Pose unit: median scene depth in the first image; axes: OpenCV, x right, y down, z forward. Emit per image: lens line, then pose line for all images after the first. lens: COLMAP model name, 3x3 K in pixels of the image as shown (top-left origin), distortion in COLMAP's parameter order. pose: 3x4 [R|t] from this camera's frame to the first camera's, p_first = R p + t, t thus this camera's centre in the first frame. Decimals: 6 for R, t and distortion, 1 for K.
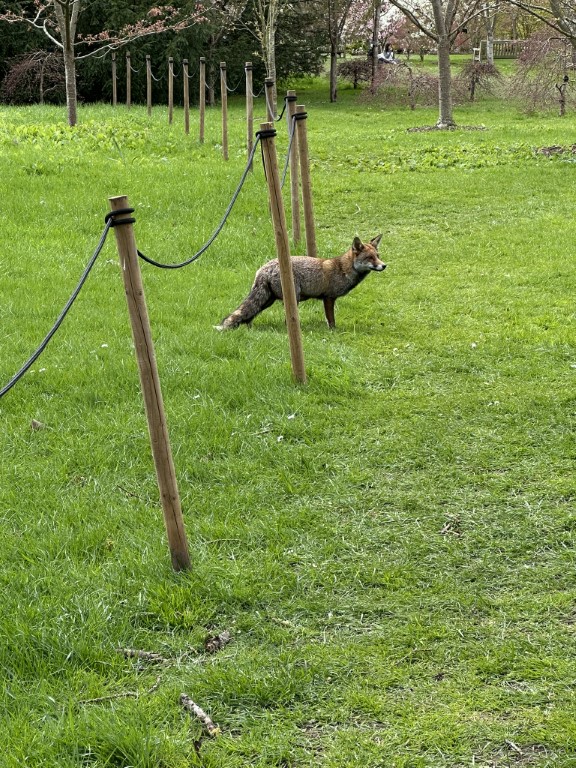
lens RADIAL K [[2310.9, 0, 288.0], [0, 2310.9, 385.8], [0, 0, 1]] dist [-0.008917, 0.000000]
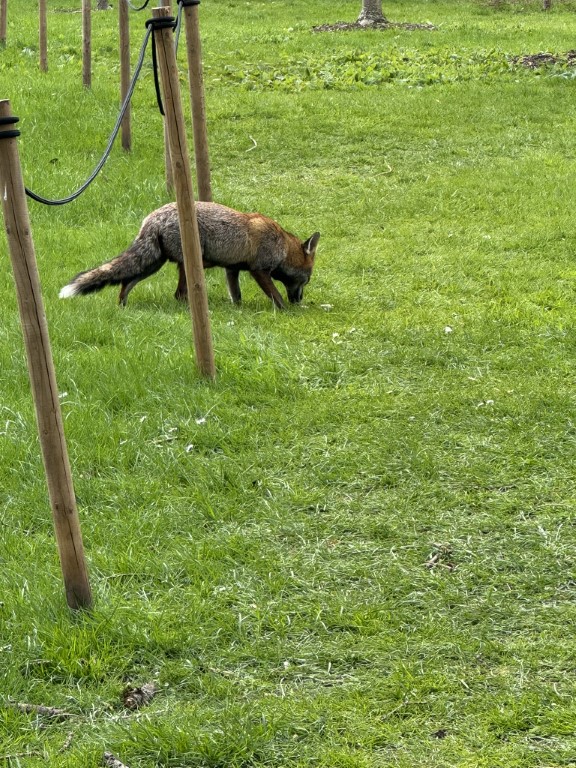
lens RADIAL K [[3764.1, 0, 289.9], [0, 3764.1, 385.8], [0, 0, 1]] dist [-0.272223, 0.000000]
pose [[0.998521, 0.002513, 0.054310, -0.036387], [-0.001597, 0.999856, -0.016905, 0.023614], [-0.054344, 0.016793, 0.998381, -0.162076]]
